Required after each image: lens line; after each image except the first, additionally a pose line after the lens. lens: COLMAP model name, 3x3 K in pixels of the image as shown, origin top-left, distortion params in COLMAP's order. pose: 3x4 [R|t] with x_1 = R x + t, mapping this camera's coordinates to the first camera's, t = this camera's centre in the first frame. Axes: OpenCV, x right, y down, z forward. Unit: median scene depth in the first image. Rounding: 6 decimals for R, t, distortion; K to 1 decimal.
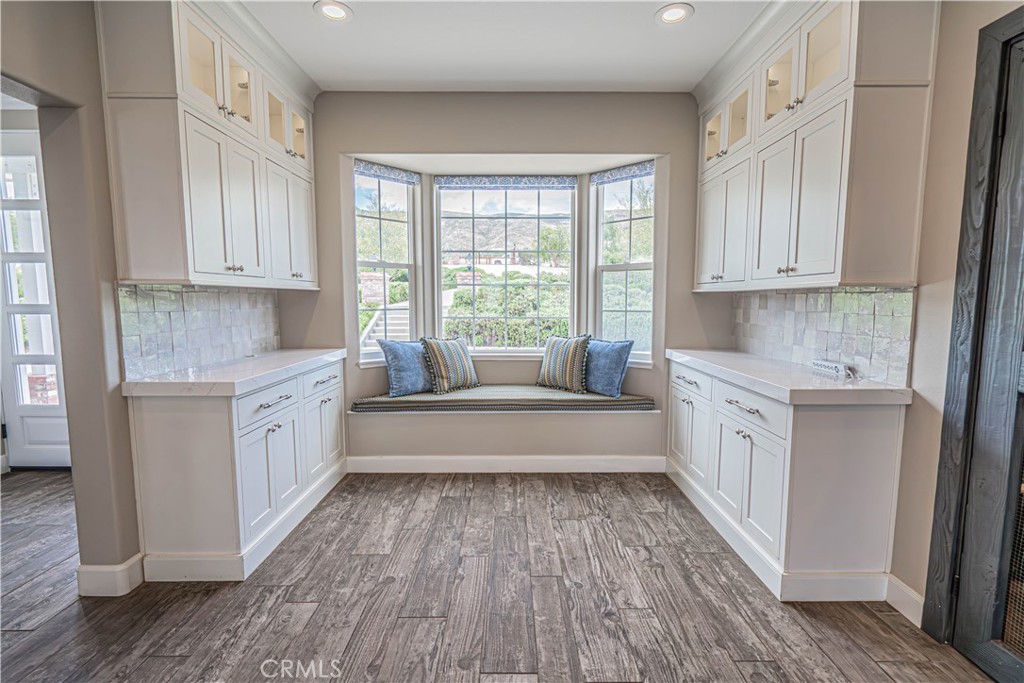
lens RADIAL K [[466.9, 0, 515.1], [0, 466.9, 346.5], [0, 0, 1]] dist [-0.003586, 0.000643]
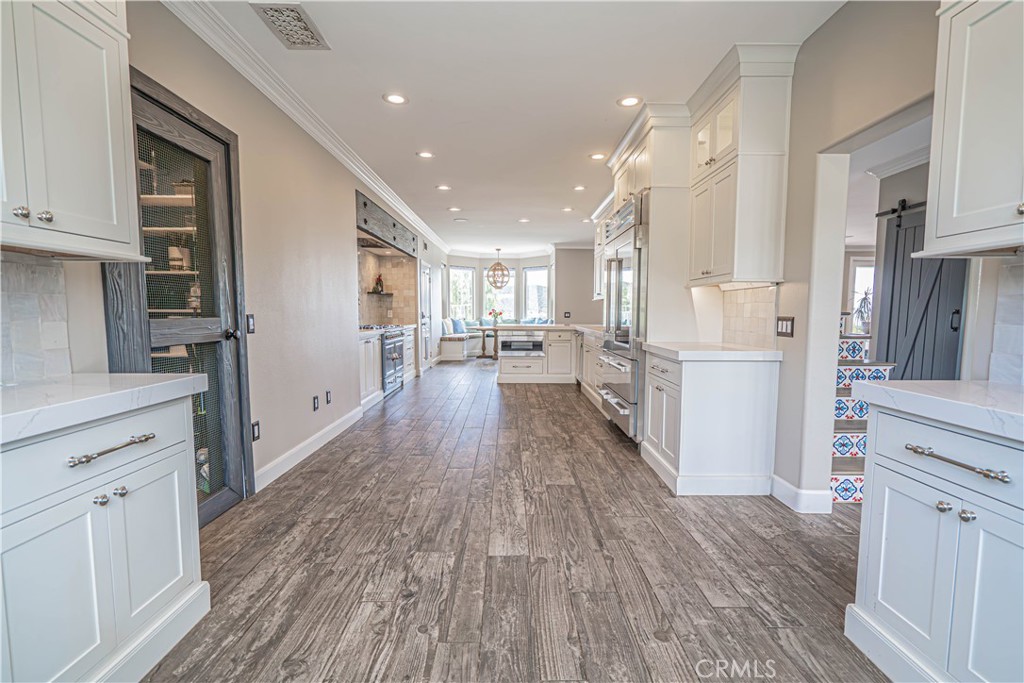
lens RADIAL K [[462.5, 0, 514.4], [0, 462.5, 340.4], [0, 0, 1]] dist [-0.001932, 0.000118]
pose [[-0.999990, -0.003524, -0.002723, -0.015588], [-0.003920, 0.986701, 0.162498, -0.095551], [0.002114, 0.162507, -0.986705, 1.420964]]
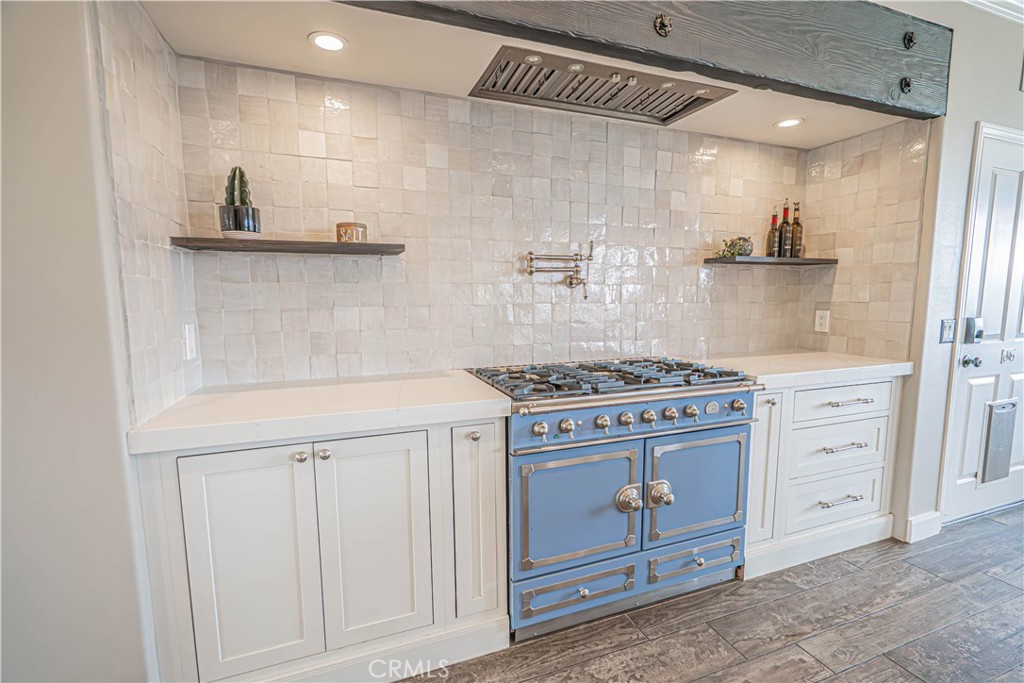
lens RADIAL K [[443.8, 0, 515.0], [0, 443.8, 346.3], [0, 0, 1]] dist [-0.003044, -0.000306]
pose [[-0.334323, -0.103778, 0.936727, 0.112245], [0.095527, 0.985069, 0.143228, 0.091454], [-0.937605, 0.137367, -0.319417, -0.797830]]
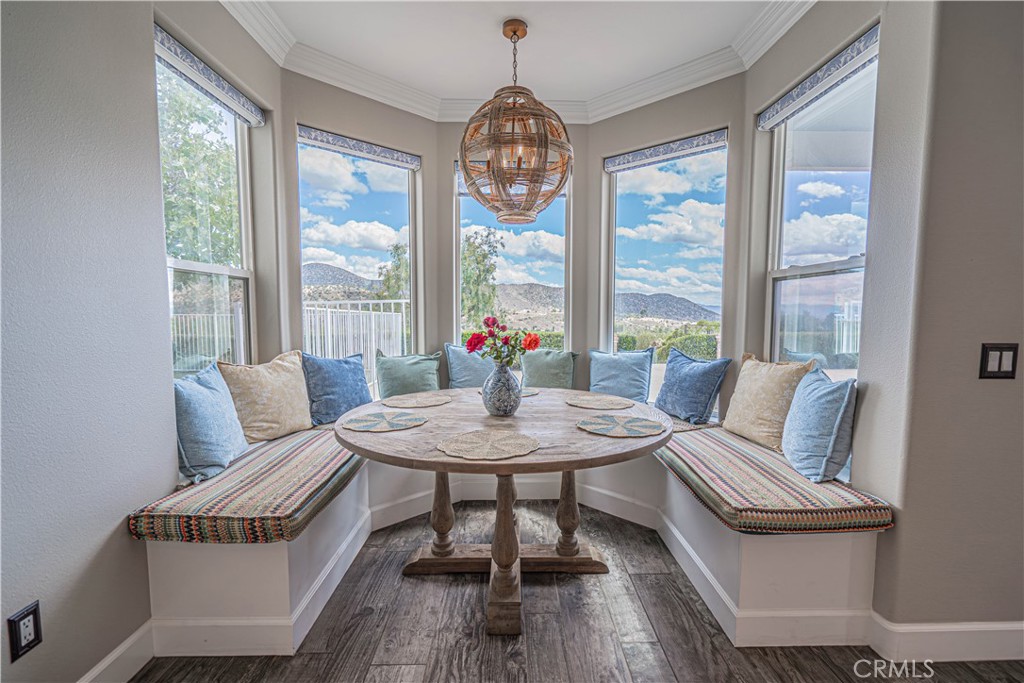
lens RADIAL K [[466.9, 0, 515.1], [0, 466.9, 346.5], [0, 0, 1]] dist [-0.003586, 0.000643]
pose [[-0.999918, -0.004686, -0.011876, 0.147972], [-0.006720, 0.984102, 0.177479, 0.239812], [0.010856, 0.177544, -0.984053, -2.273830]]
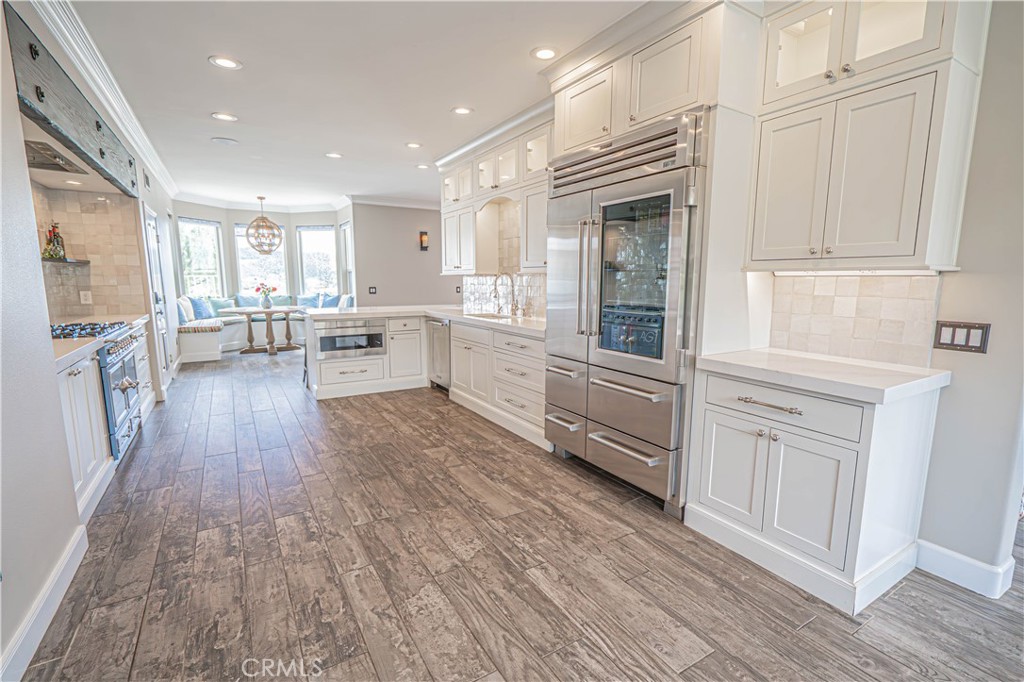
lens RADIAL K [[466.9, 0, 515.1], [0, 466.9, 346.0], [0, 0, 1]] dist [-0.003586, 0.000643]
pose [[-0.856905, 0.070207, -0.510671, 0.360706], [-0.055445, 0.972381, 0.226719, -0.068311], [0.512484, 0.222591, -0.829345, 0.581767]]
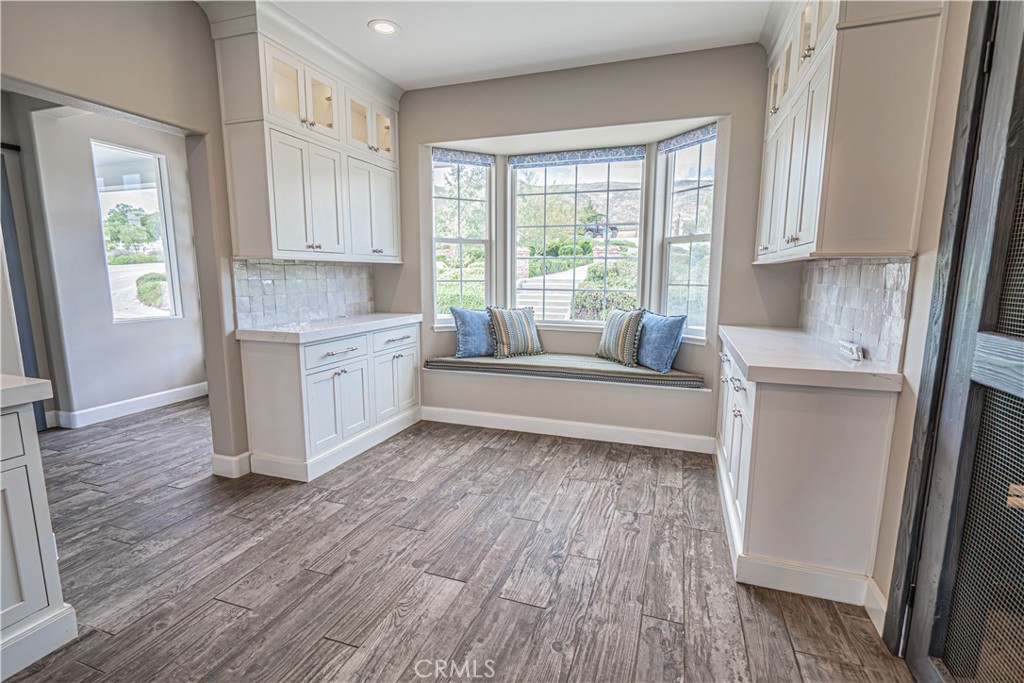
lens RADIAL K [[472.0, 0, 516.9], [0, 472.0, 344.7], [0, 0, 1]] dist [-0.004741, 0.000295]
pose [[0.943255, 0.053179, -0.327782, 0.340614], [-0.037248, 0.997808, 0.054694, 0.010539], [0.329972, -0.039381, 0.943169, -0.051652]]
